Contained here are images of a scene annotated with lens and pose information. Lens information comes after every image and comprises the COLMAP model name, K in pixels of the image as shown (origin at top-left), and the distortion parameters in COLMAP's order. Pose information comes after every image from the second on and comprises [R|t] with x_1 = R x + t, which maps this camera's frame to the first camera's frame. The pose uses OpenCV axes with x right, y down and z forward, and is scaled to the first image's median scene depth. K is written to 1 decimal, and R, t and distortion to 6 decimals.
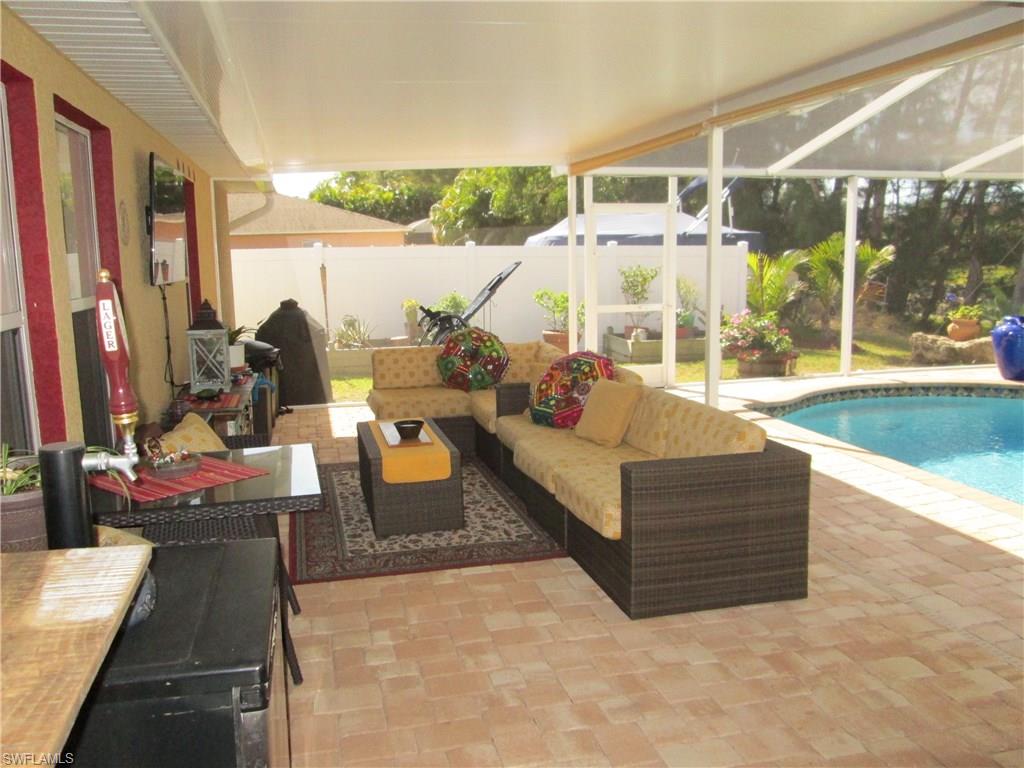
lens RADIAL K [[860.3, 0, 515.2], [0, 860.3, 381.1], [0, 0, 1]] dist [-0.044211, 0.026659]
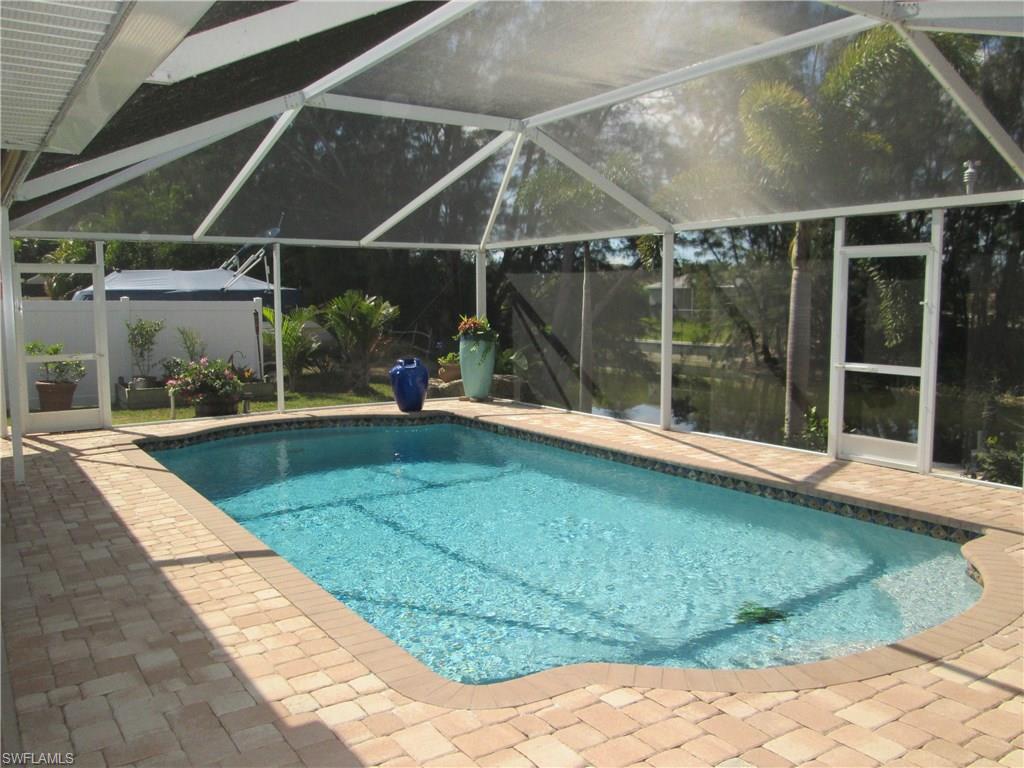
lens RADIAL K [[860.3, 0, 509.8], [0, 860.3, 386.5], [0, 0, 1]] dist [-0.044211, 0.026659]
pose [[0.943660, -0.024181, 0.330031, 0.311047], [0.042091, 0.997997, -0.047227, 0.027392], [-0.328228, 0.058458, 0.942788, -0.221826]]
